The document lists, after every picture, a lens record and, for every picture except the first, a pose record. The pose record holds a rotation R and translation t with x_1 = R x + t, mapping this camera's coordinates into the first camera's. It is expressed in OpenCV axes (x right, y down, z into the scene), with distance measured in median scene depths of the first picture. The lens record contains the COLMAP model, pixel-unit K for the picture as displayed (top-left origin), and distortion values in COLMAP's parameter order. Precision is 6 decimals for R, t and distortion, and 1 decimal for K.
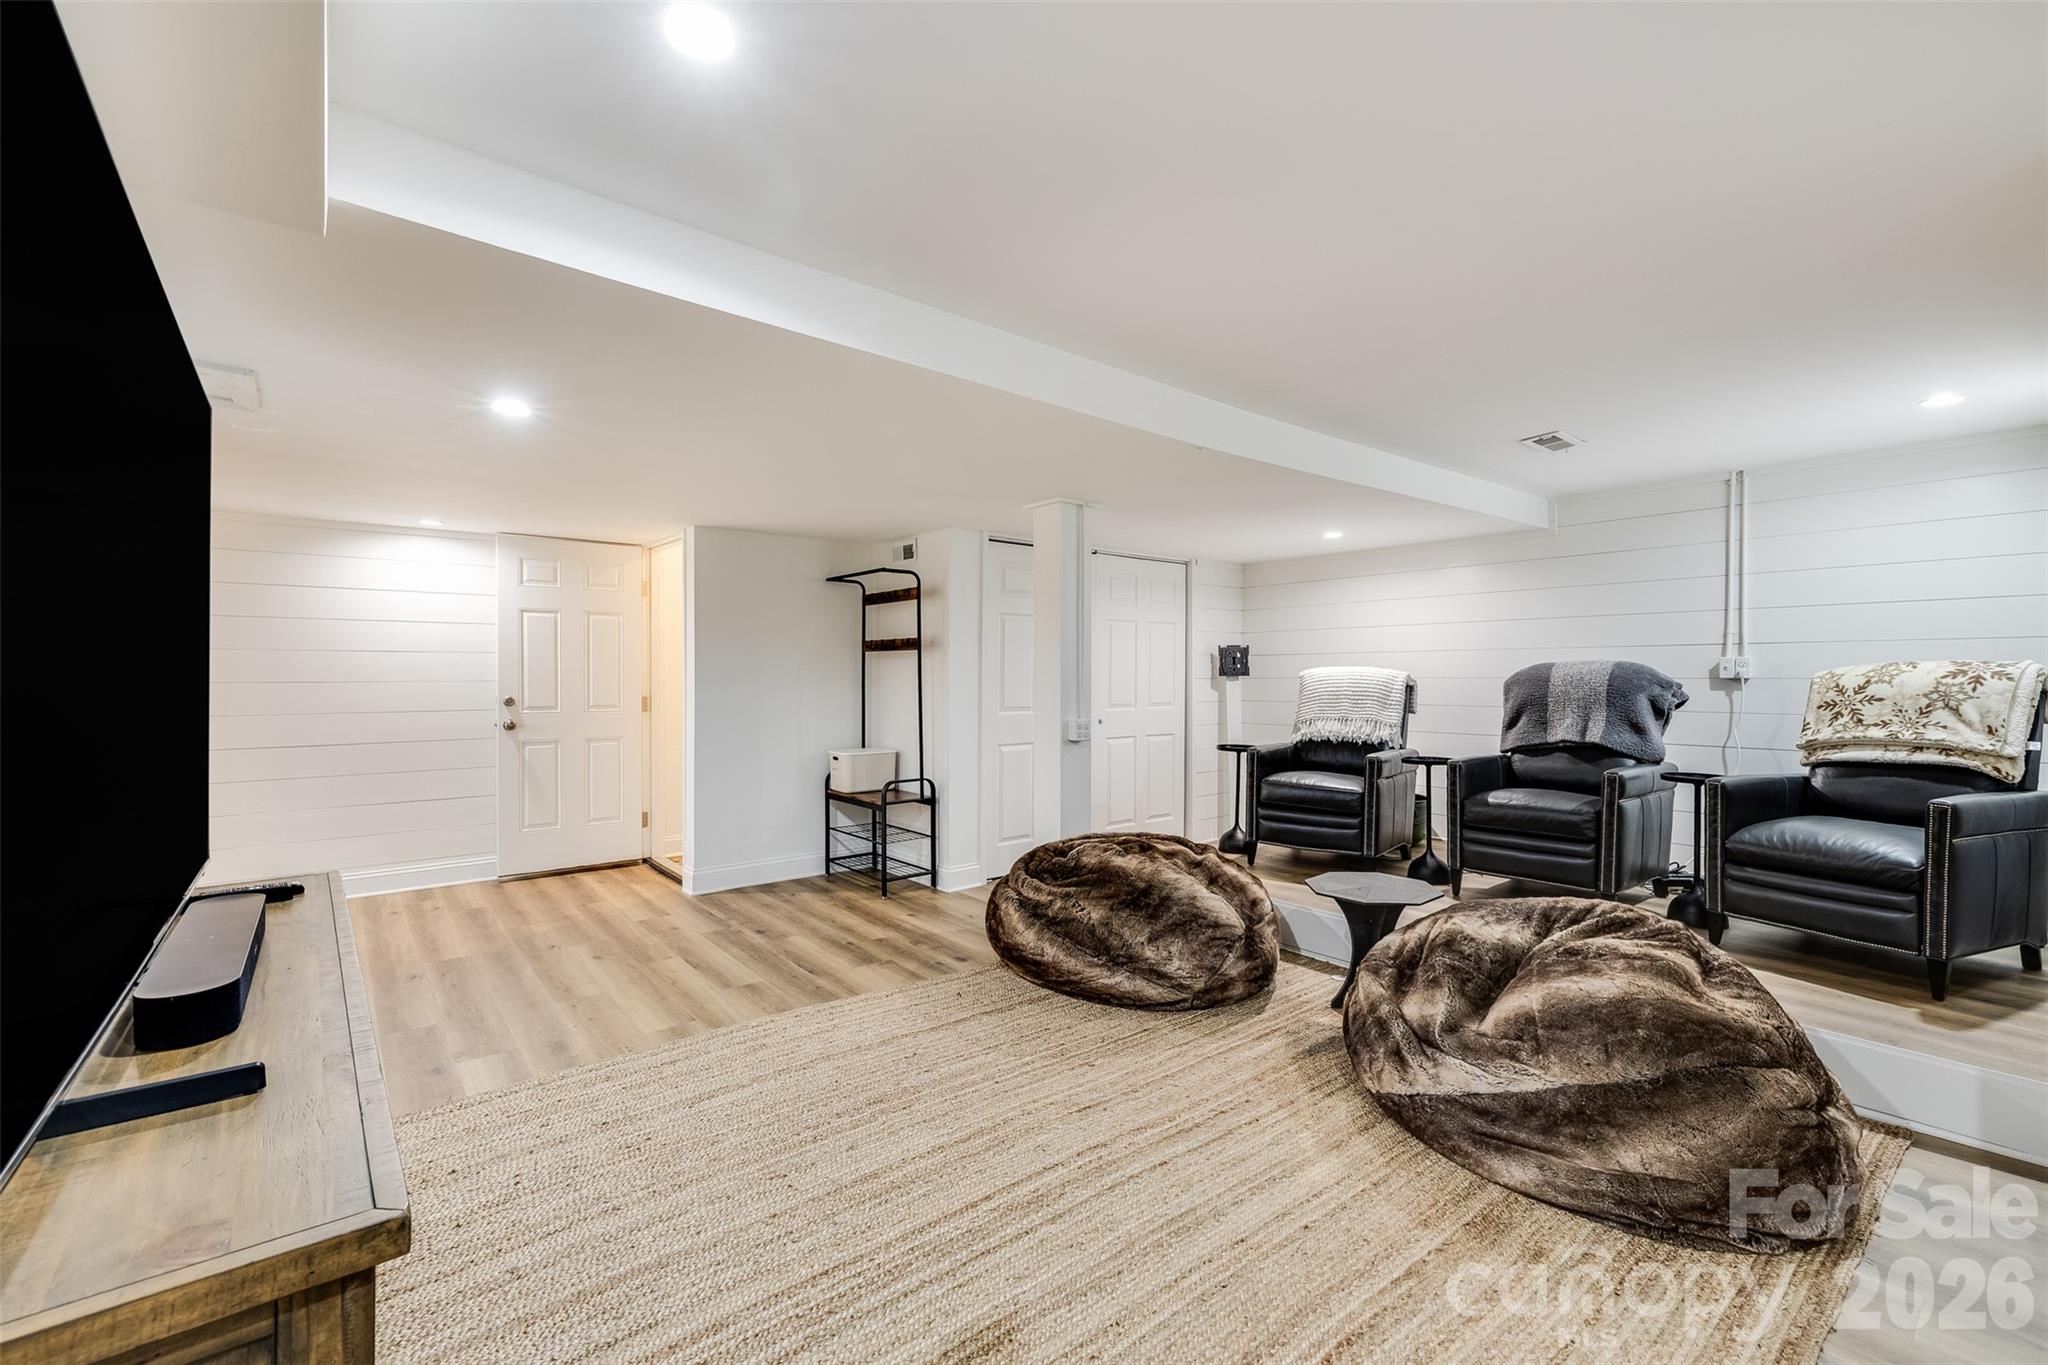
lens RADIAL K [[876.8, 0, 1016.5], [0, 876.8, 673.4], [0, 0, 1]] dist [0.001669, 0.000352]
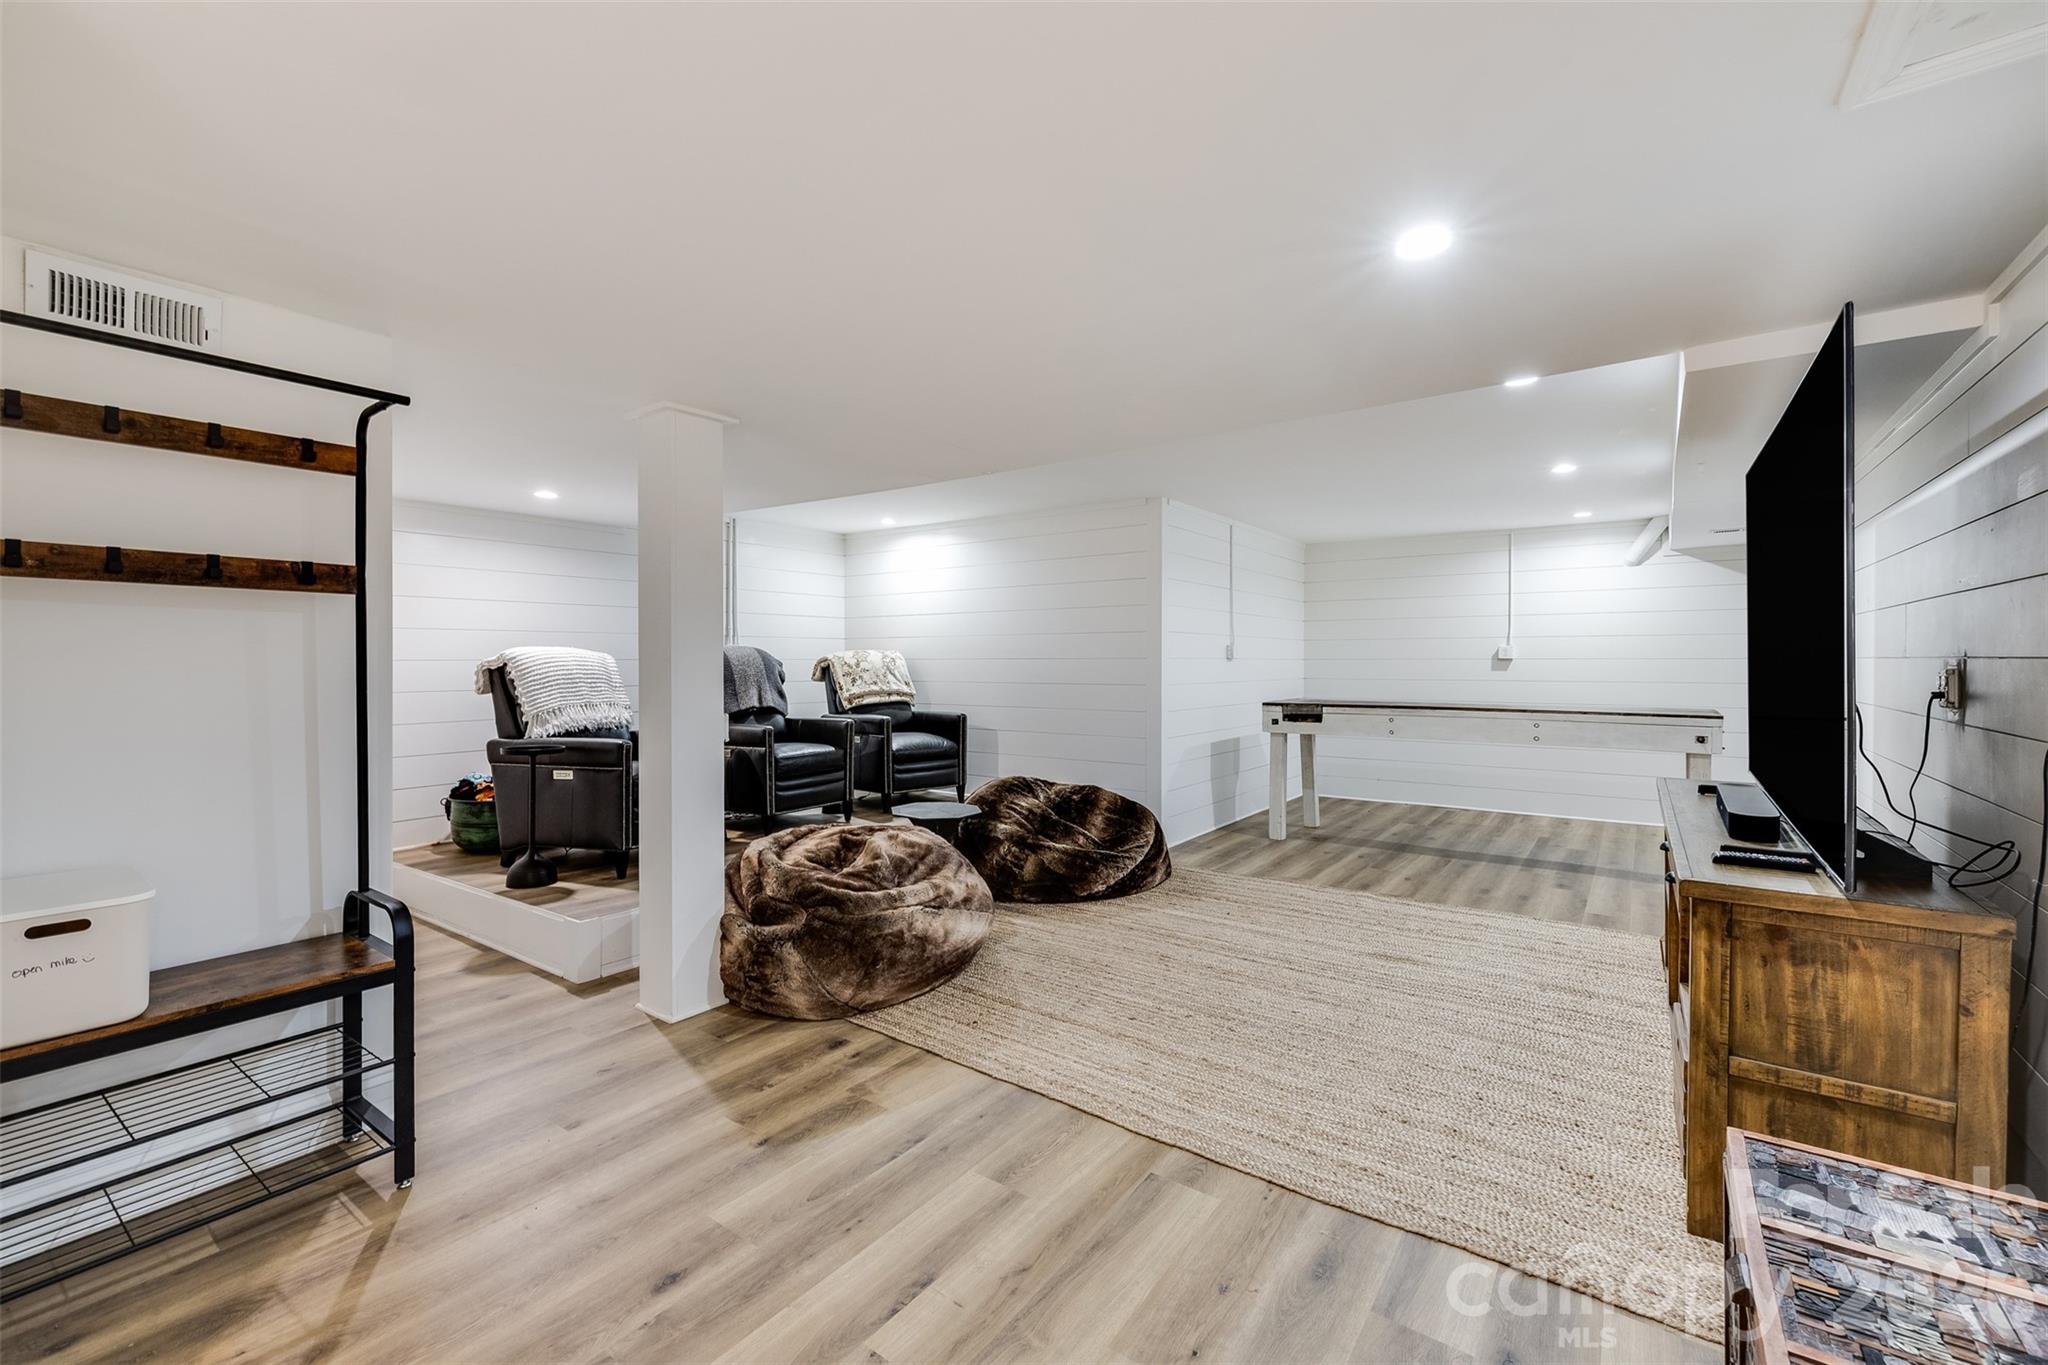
lens RADIAL K [[876.8, 0, 1016.5], [0, 876.8, 673.4], [0, 0, 1]] dist [0.001669, 0.000352]
pose [[-0.275492, -0.015323, 0.961181, -0.809435], [-0.002915, 0.999882, 0.015104, 0.005824], [-0.961299, 0.001359, -0.275504, 1.067783]]
